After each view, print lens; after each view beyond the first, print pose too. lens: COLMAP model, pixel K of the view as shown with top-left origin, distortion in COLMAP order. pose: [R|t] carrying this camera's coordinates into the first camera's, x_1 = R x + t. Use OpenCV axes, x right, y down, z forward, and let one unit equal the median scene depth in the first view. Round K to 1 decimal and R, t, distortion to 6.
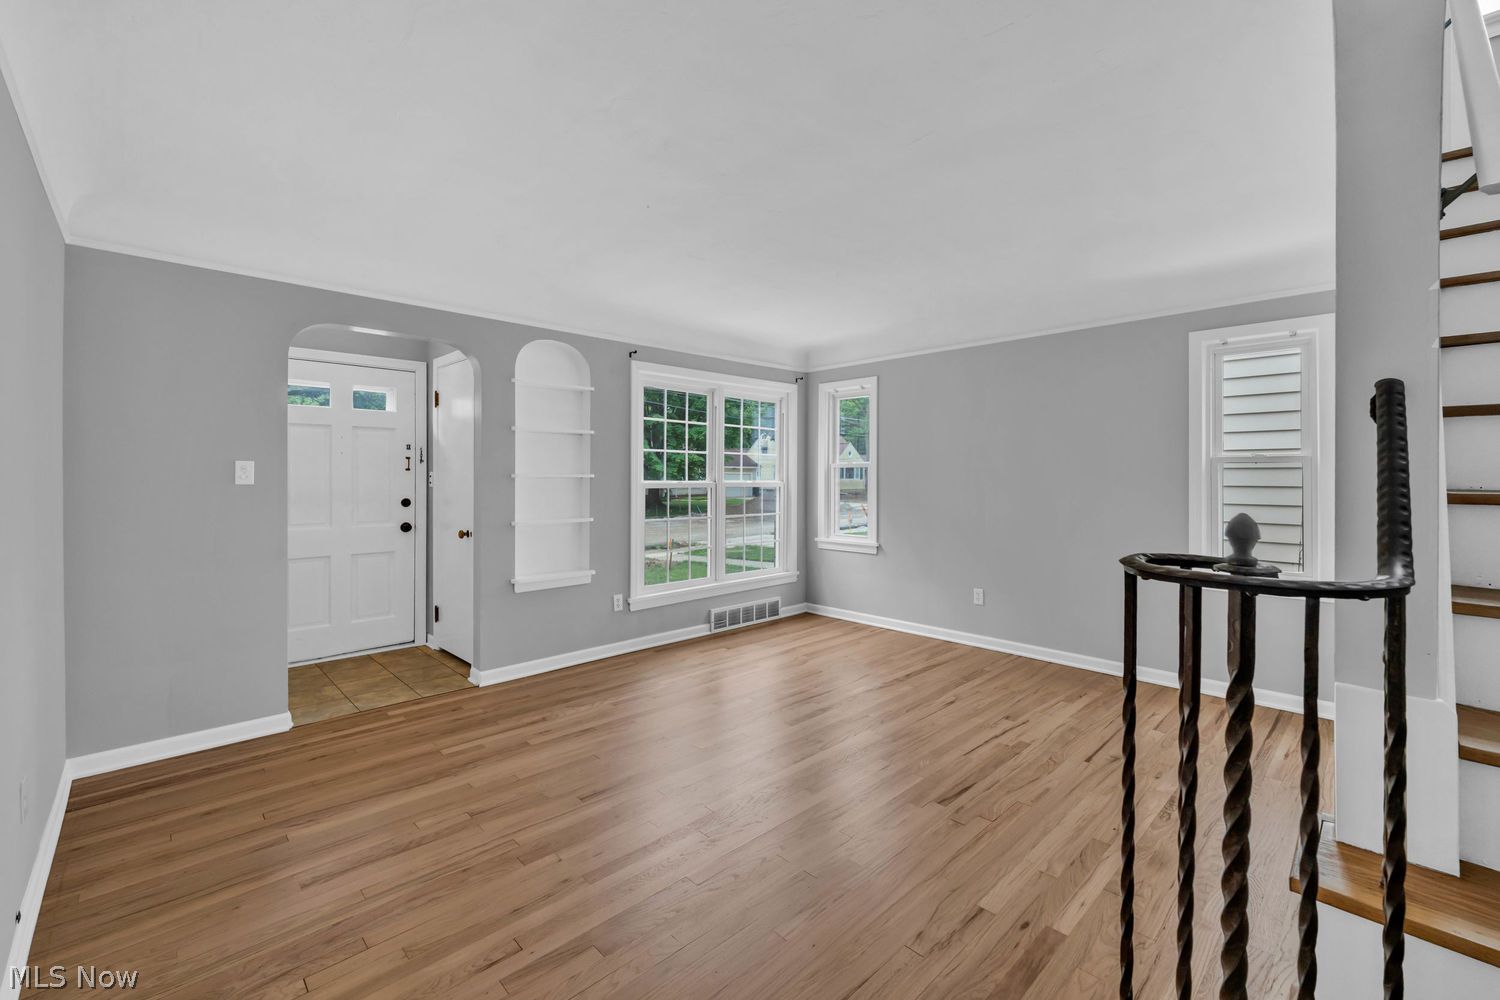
lens RADIAL K [[611.3, 0, 760.3], [0, 611.3, 474.4], [0, 0, 1]] dist [0.000965, -0.001382]
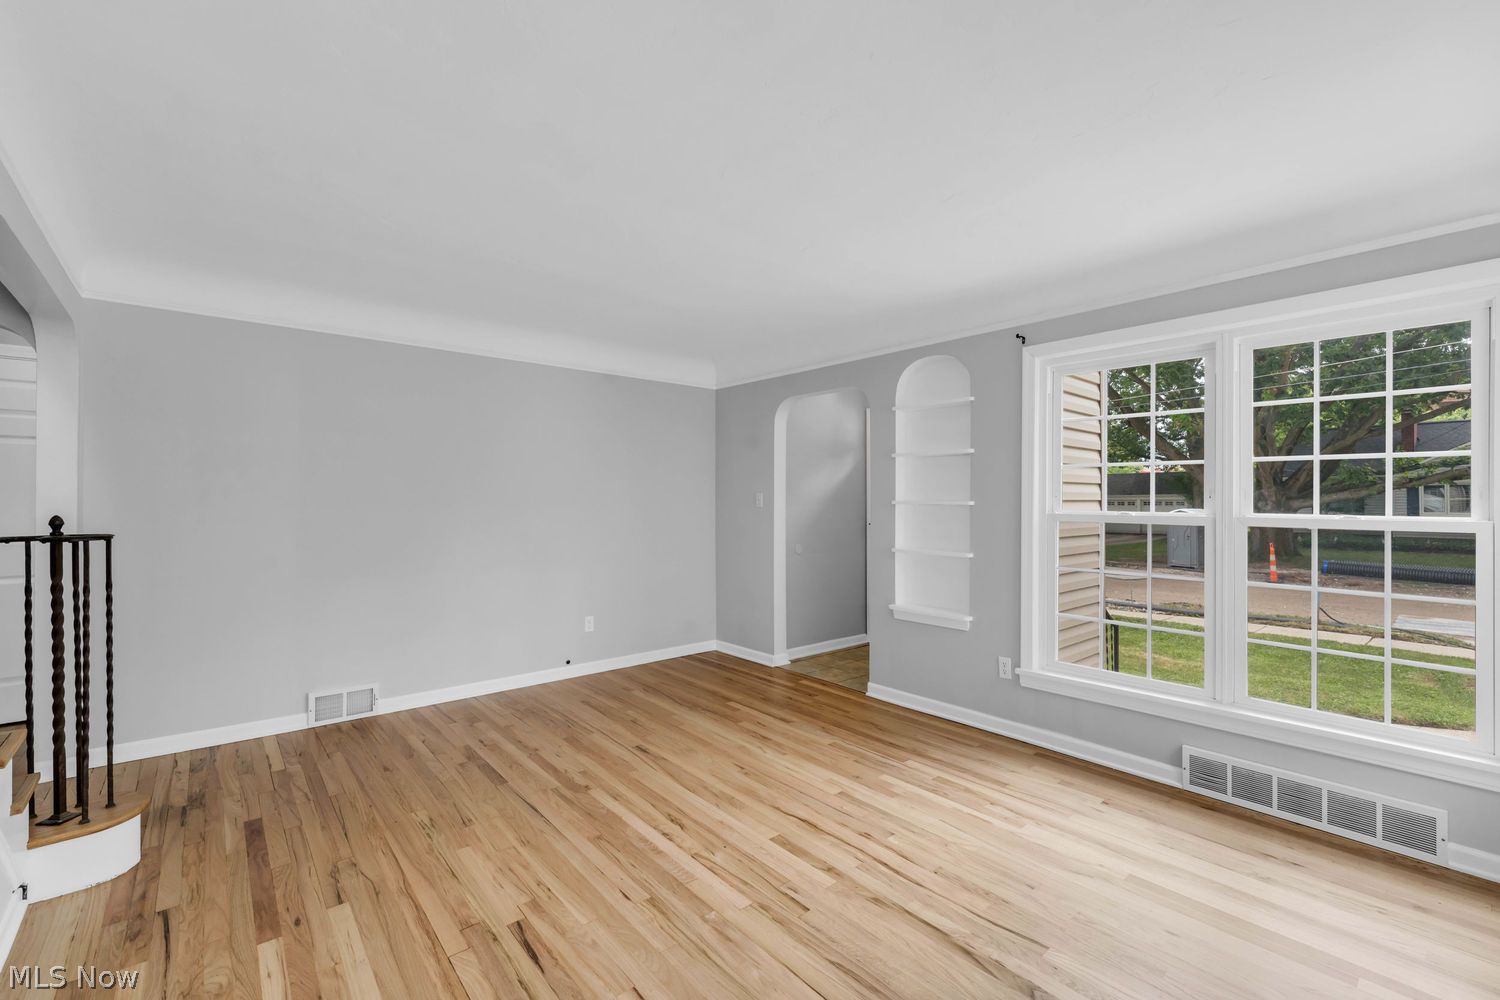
lens RADIAL K [[642.6, 0, 758.9], [0, 642.6, 503.3], [0, 0, 1]] dist [-0.000164, -0.000732]
pose [[-0.057046, 0.000815, -0.998371, 0.714115], [0.000422, 1.000000, 0.000792, 0.002148], [0.998371, -0.000376, -0.057047, 0.886143]]
